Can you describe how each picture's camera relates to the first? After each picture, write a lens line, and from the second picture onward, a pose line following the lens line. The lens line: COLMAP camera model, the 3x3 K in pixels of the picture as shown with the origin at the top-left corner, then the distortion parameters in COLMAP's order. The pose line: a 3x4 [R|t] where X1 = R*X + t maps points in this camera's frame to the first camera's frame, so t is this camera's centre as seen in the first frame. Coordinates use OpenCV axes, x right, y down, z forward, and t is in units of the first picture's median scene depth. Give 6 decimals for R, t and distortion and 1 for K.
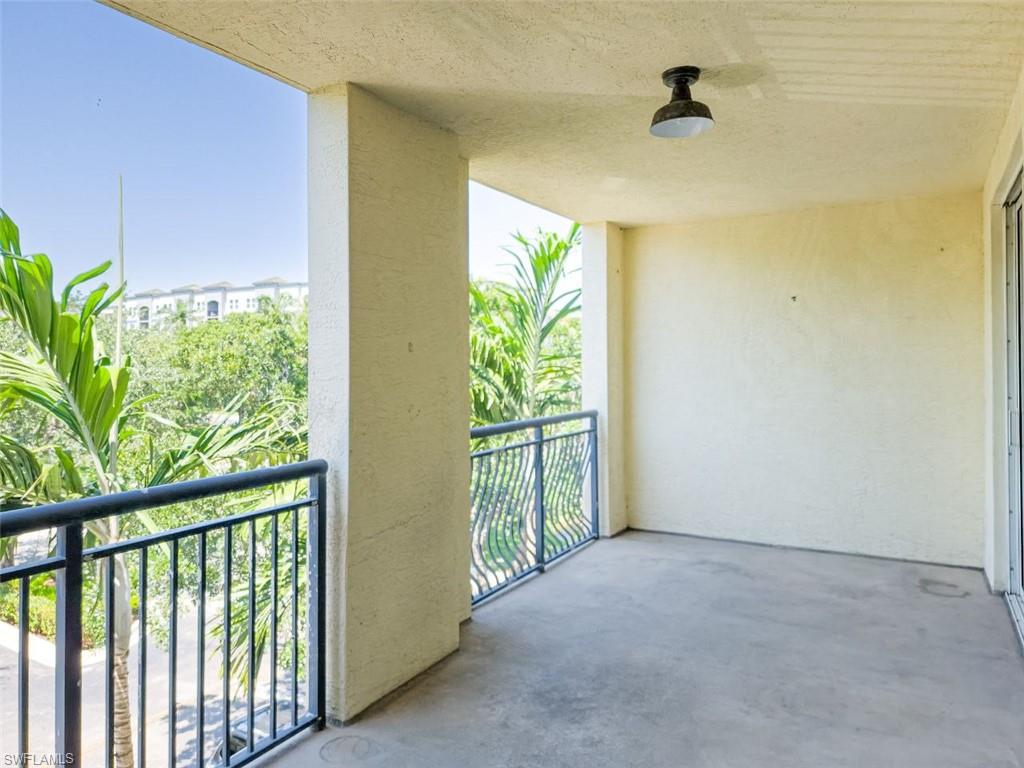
lens RADIAL K [[717.9, 0, 509.9], [0, 717.9, 349.4], [0, 0, 1]] dist [0.031060, -0.002429]
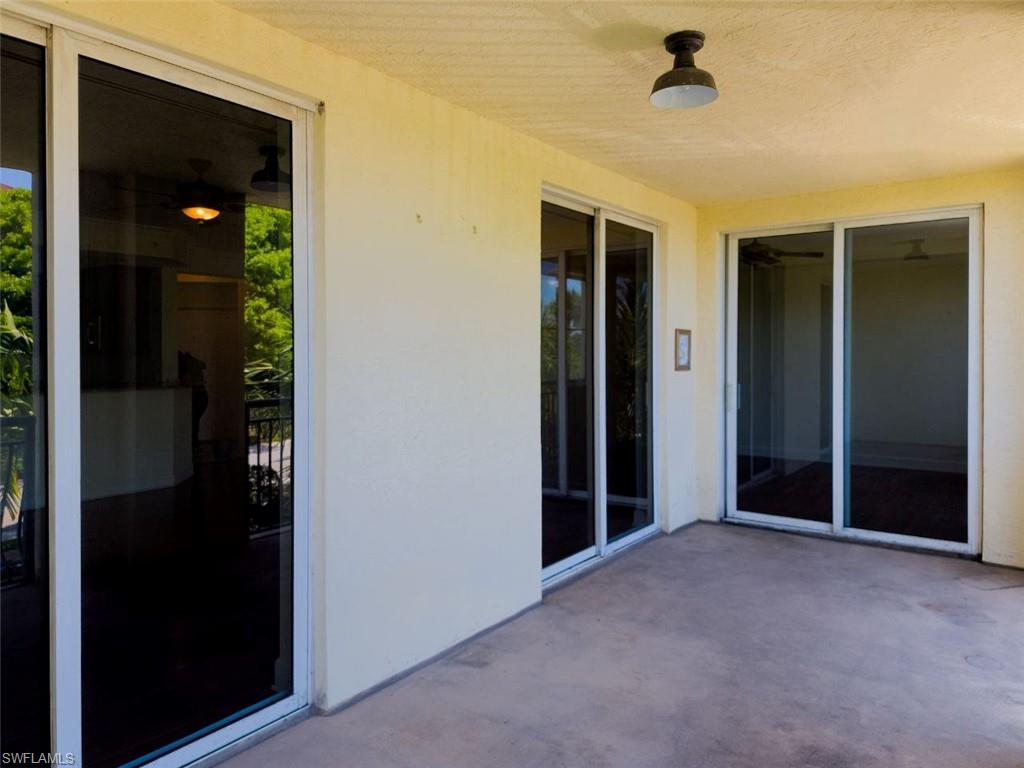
lens RADIAL K [[717.9, 0, 509.9], [0, 717.9, 349.4], [0, 0, 1]] dist [0.031060, -0.002429]
pose [[-0.993951, 0.001529, 0.109817, 0.361772], [0.000315, 0.999939, -0.011071, 0.029745], [-0.109828, -0.010969, -0.993890, 1.955812]]
